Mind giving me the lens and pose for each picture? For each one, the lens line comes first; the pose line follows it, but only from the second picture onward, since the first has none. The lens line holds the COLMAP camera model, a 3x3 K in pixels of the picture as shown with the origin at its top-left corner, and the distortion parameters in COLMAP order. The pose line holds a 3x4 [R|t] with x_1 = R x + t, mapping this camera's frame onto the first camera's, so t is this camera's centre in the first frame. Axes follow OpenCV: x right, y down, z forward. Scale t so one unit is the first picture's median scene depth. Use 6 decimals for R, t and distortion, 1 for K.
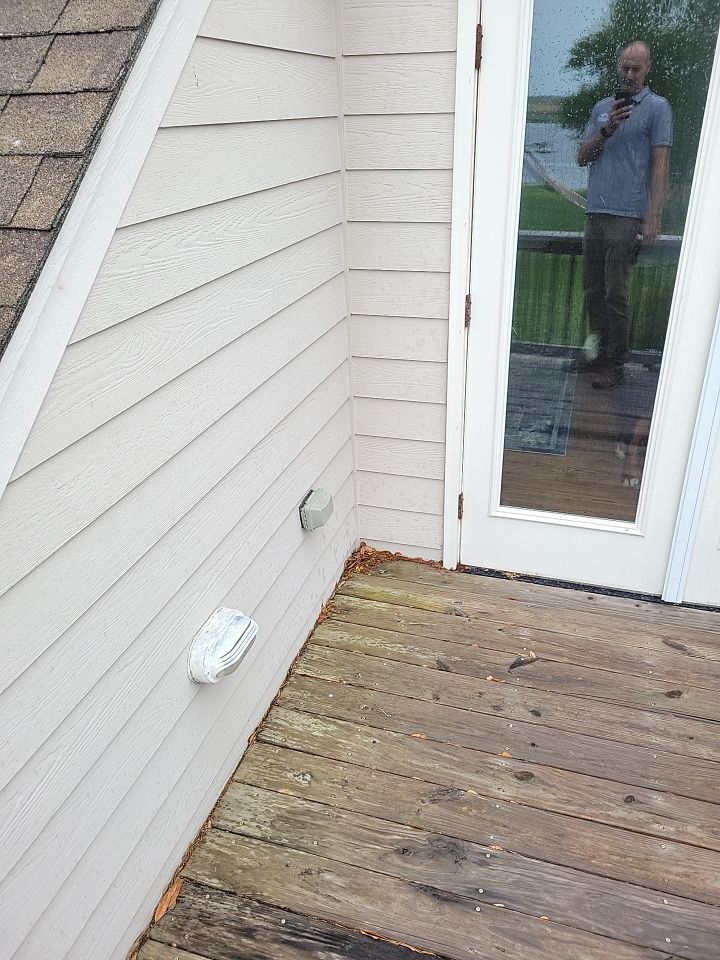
lens RADIAL K [[722.5, 0, 377.7], [0, 722.5, 480.8], [0, 0, 1]] dist [0.042205, -0.022280]
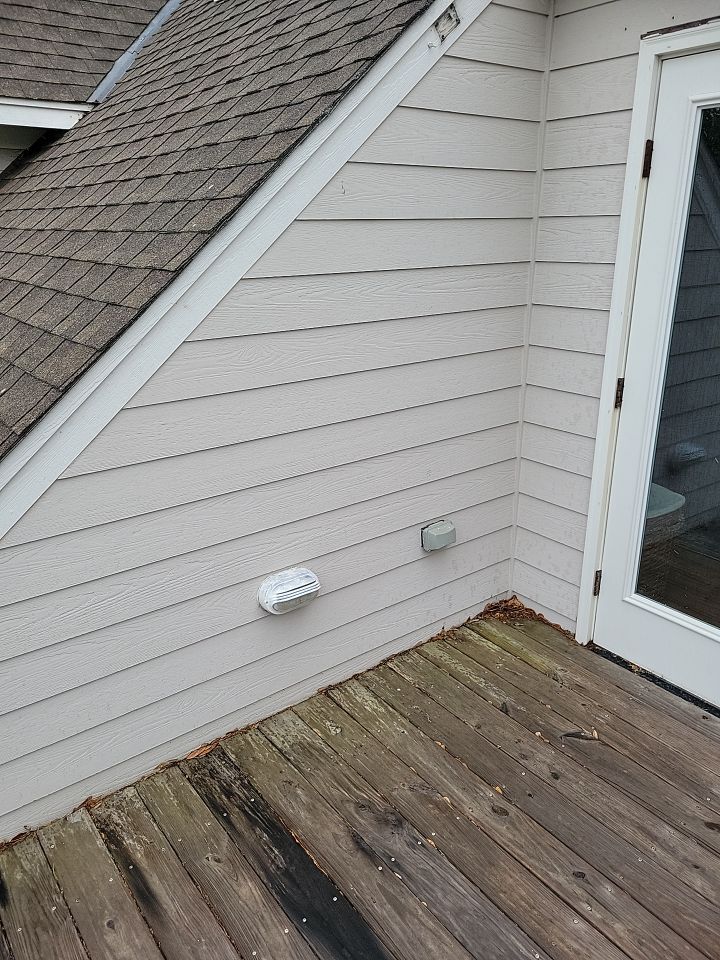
lens RADIAL K [[723.0, 0, 361.6], [0, 723.0, 494.8], [0, 0, 1]] dist [0.047047, -0.024870]
pose [[0.807464, 0.218426, -0.547989, 0.512971], [-0.278382, 0.960076, -0.027515, 0.049397], [0.520102, 0.174767, 0.836033, -0.068989]]
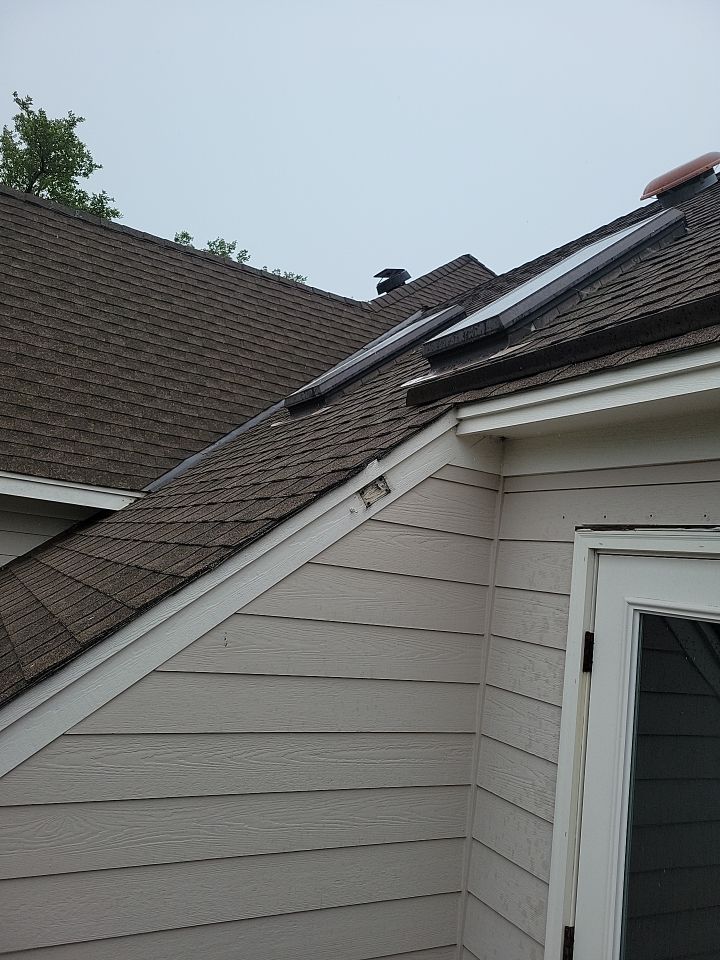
lens RADIAL K [[722.5, 0, 373.0], [0, 722.5, 479.4], [0, 0, 1]] dist [0.042205, -0.022280]
pose [[0.709008, 0.013929, -0.705063, 0.611930], [-0.436552, 0.793870, -0.423311, -0.246446], [0.553832, 0.607927, 0.568941, 0.163655]]
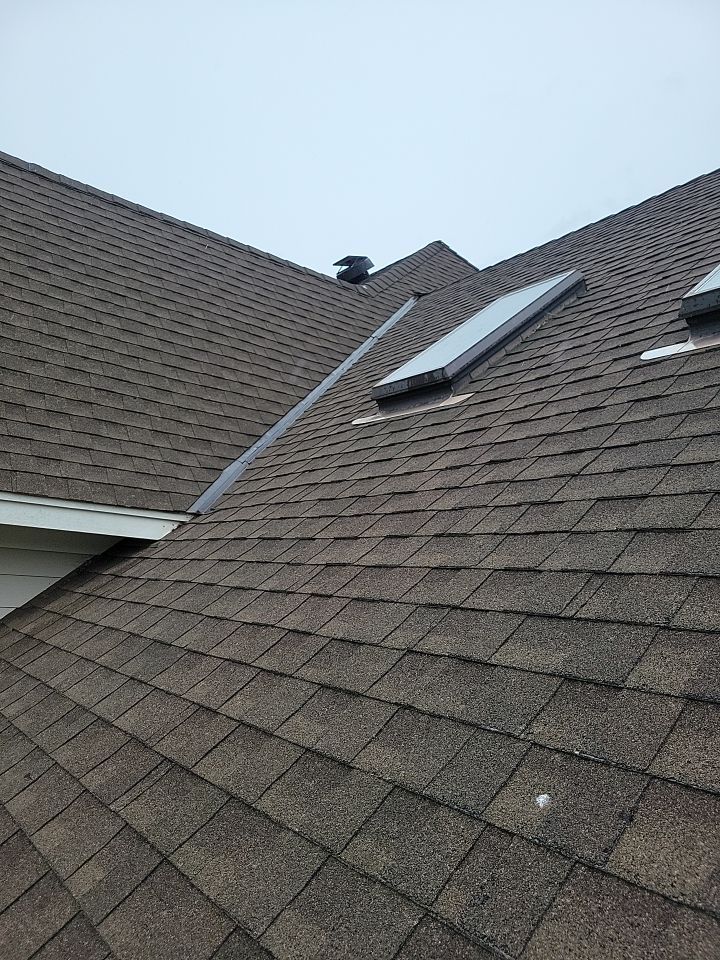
lens RADIAL K [[722.5, 0, 364.2], [0, 722.5, 482.0], [0, 0, 1]] dist [0.042205, -0.022280]
pose [[0.800424, -0.010221, -0.599347, -0.142278], [-0.349574, 0.804270, -0.480570, -0.243915], [0.486949, 0.594176, 0.640184, 0.140219]]
